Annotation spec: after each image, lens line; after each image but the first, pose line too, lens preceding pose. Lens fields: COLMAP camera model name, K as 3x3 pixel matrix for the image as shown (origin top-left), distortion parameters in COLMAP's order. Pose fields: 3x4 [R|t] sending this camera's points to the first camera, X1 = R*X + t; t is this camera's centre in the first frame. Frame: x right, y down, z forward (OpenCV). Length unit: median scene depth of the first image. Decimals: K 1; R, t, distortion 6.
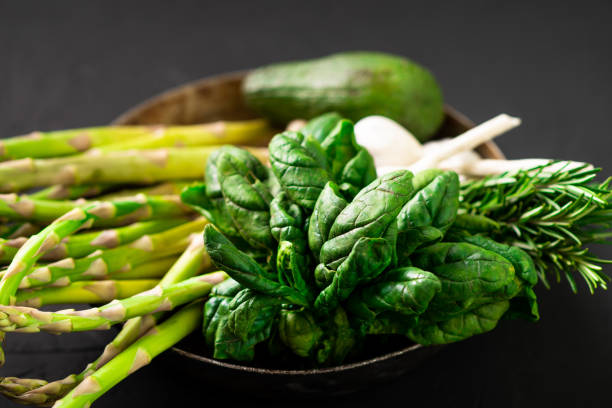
lens RADIAL K [[1629.4, 0, 306.0], [0, 1629.4, 204.0], [0, 0, 1]] dist [0.180464, 0.432985]
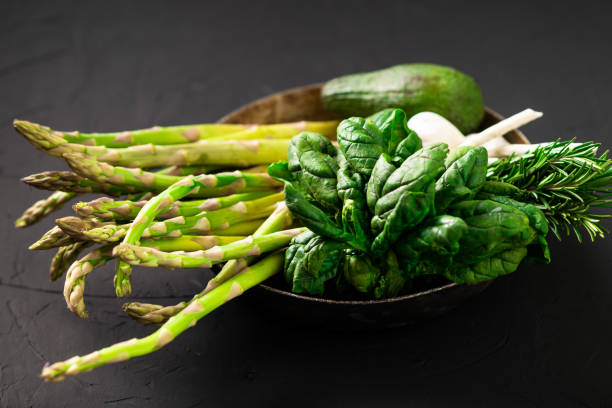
lens RADIAL K [[1629.4, 0, 306.0], [0, 1629.4, 204.0], [0, 0, 1]] dist [0.180464, 0.432985]
pose [[0.997438, -0.001191, -0.071522, 0.044703], [-0.002882, 0.998380, -0.056826, 0.097154], [0.071473, 0.056887, 0.995819, -0.266869]]
